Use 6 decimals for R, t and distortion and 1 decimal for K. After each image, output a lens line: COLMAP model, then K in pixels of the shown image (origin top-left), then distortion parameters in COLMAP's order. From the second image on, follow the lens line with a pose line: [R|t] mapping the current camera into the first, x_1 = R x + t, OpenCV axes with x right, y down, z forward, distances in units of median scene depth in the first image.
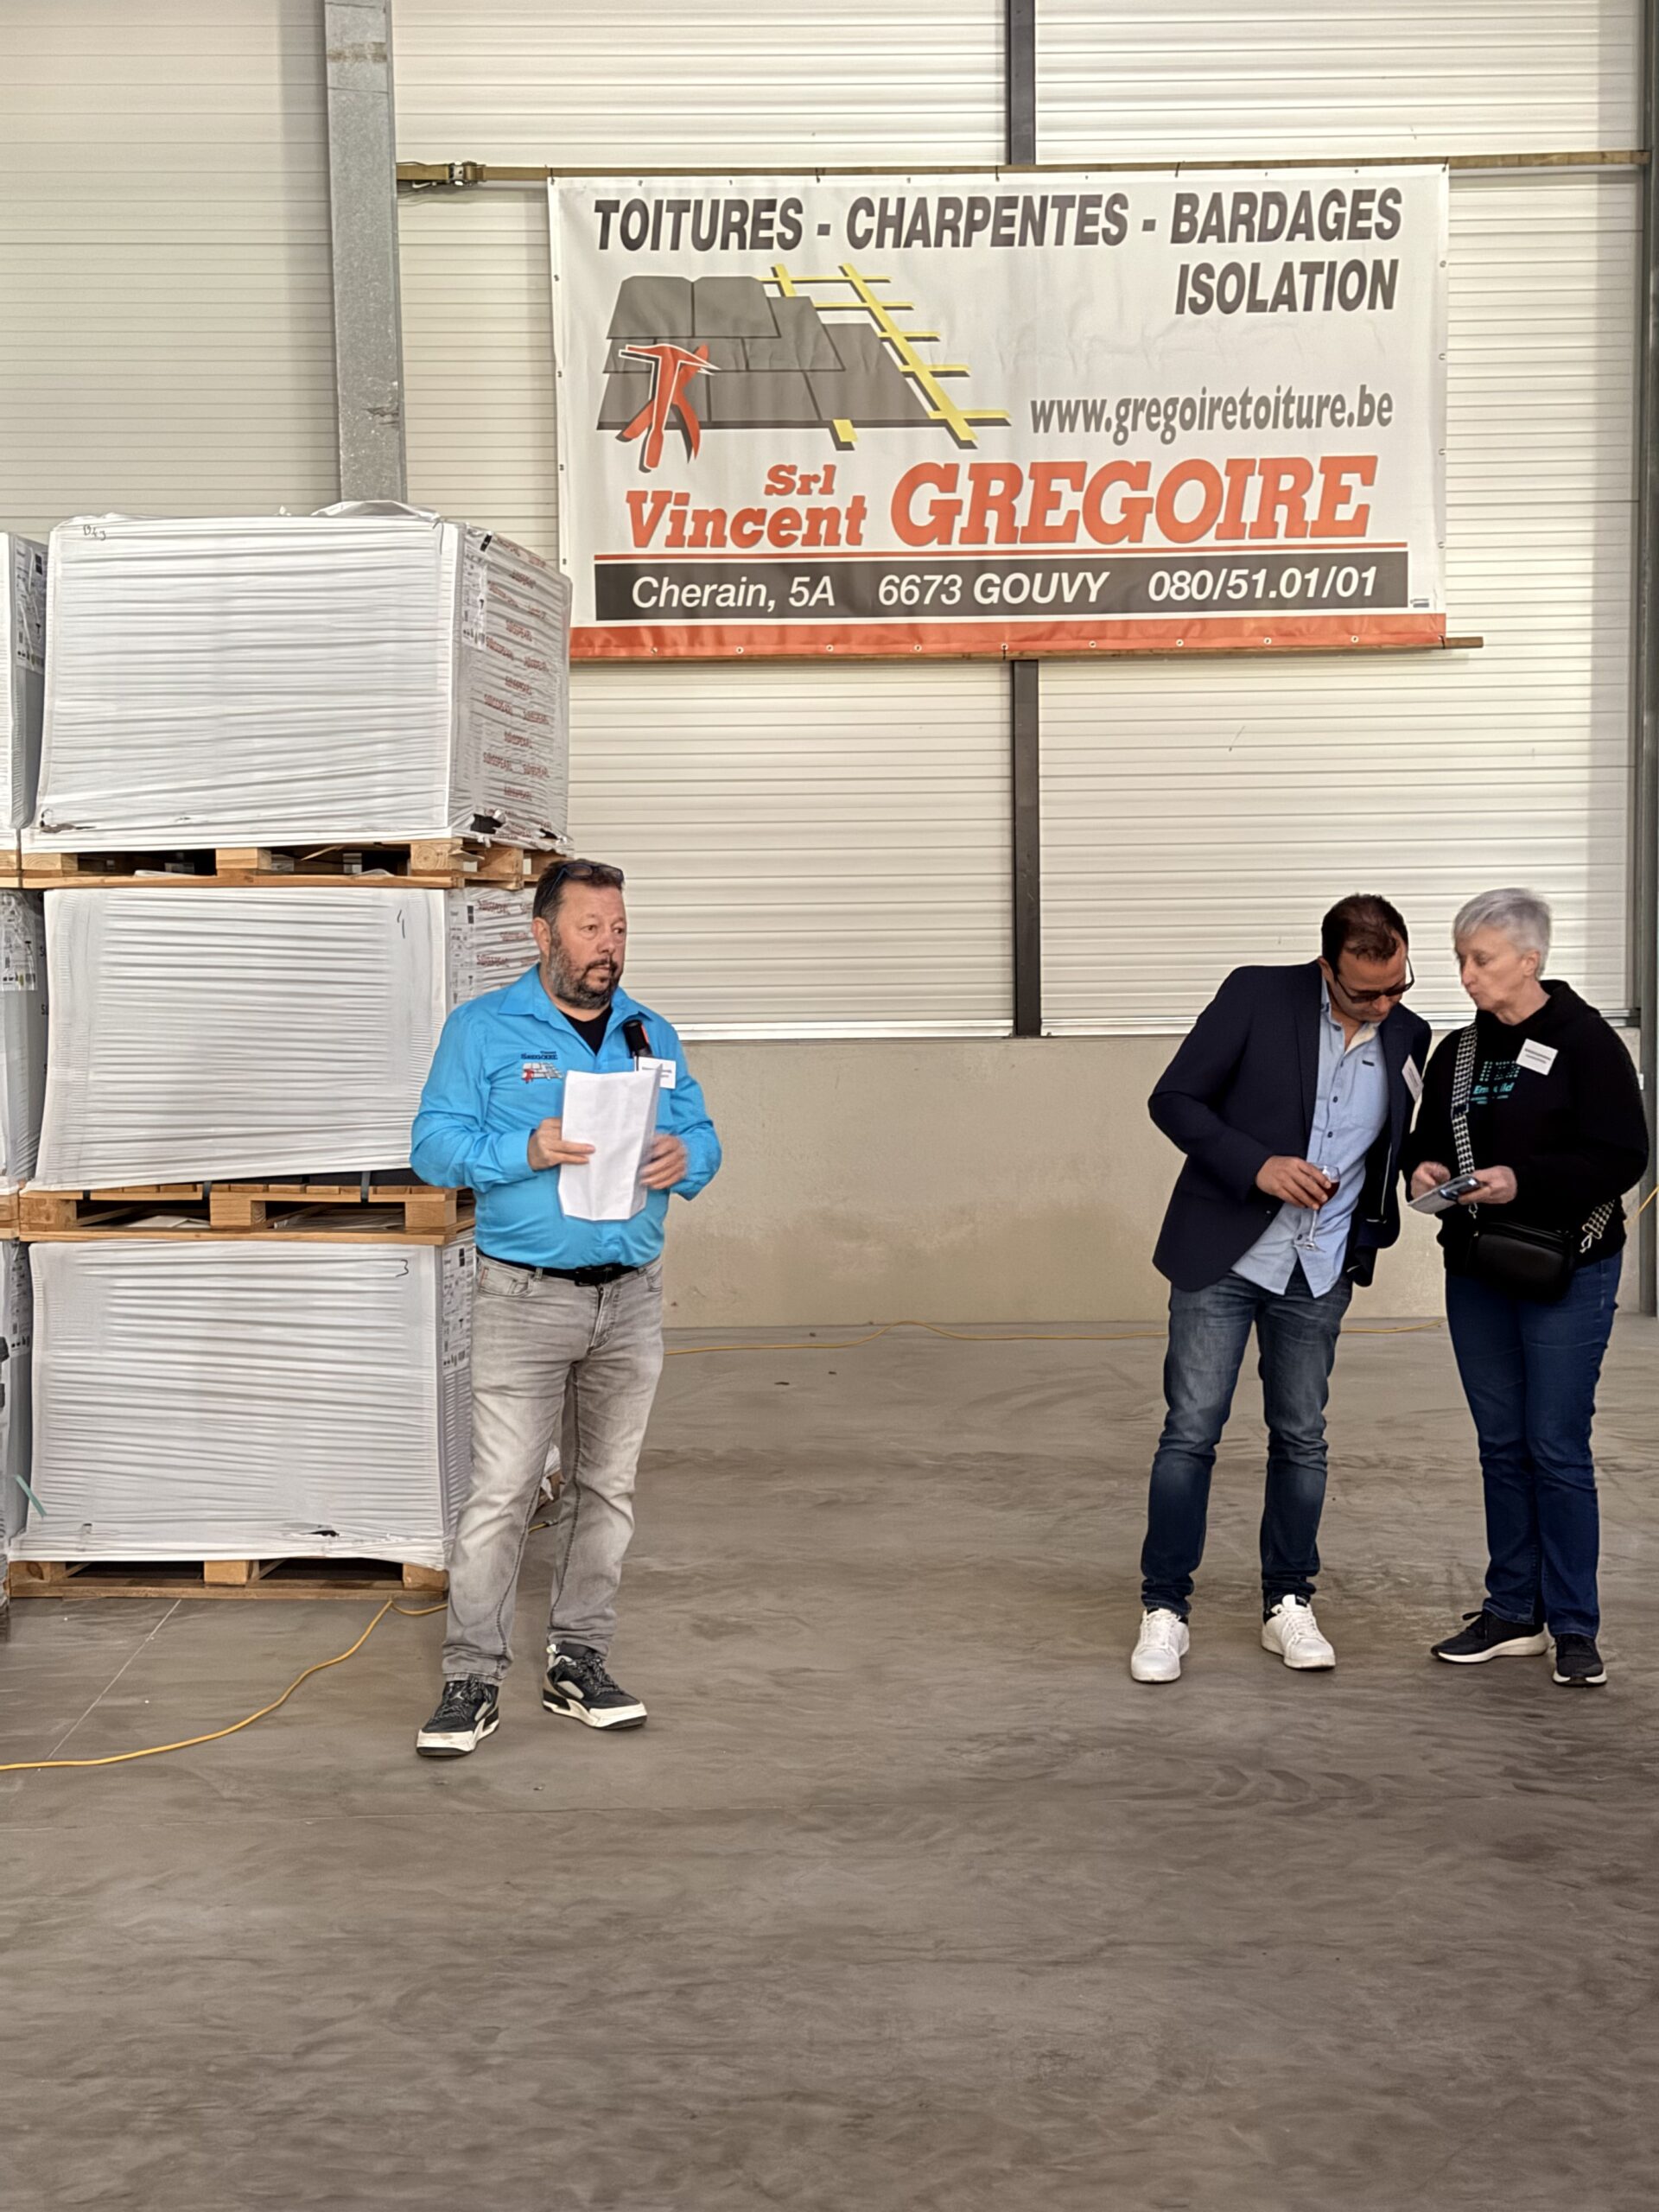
lens RADIAL K [[3106.7, 0, 829.5], [0, 3106.7, 1106.0], [0, 0, 1]] dist [0.176700, -0.324208]
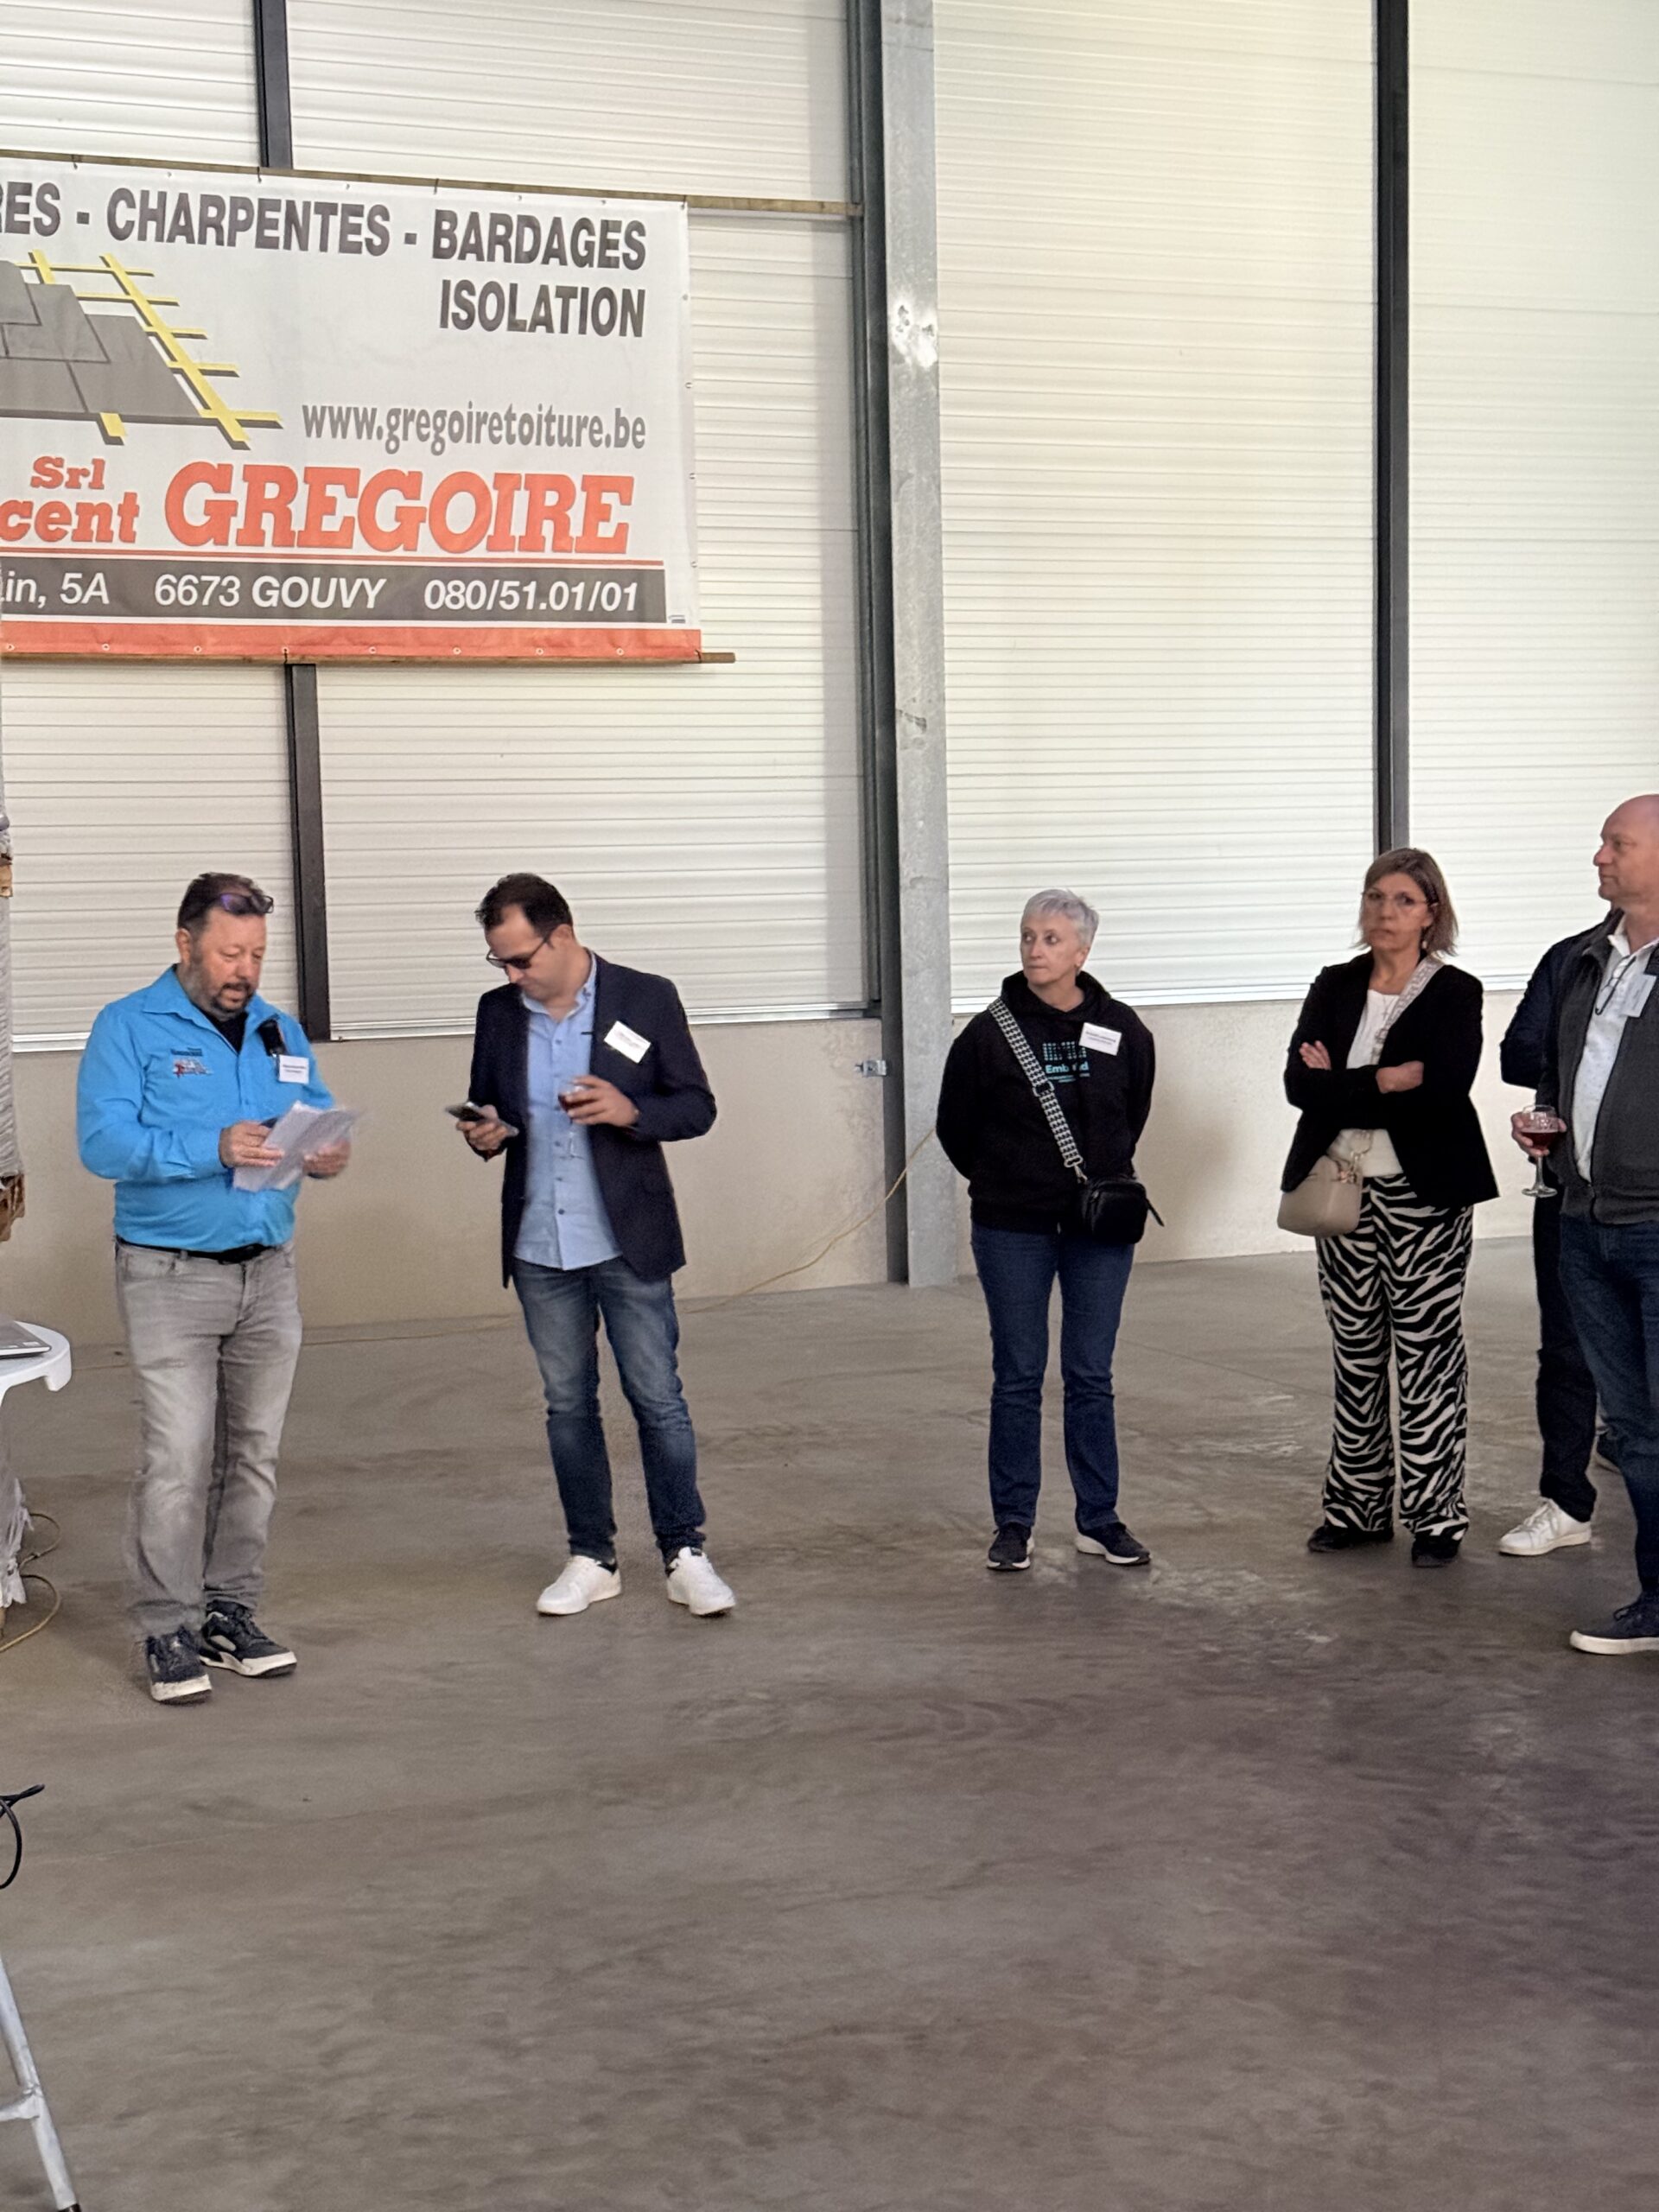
lens RADIAL K [[3106.7, 0, 829.5], [0, 3106.7, 1106.0], [0, 0, 1]] dist [0.176700, -0.324208]
pose [[0.935890, -0.035073, 0.350541, -0.137626], [0.035878, 0.999347, 0.004200, 0.000124], [-0.350460, 0.008646, 0.936538, 0.004324]]
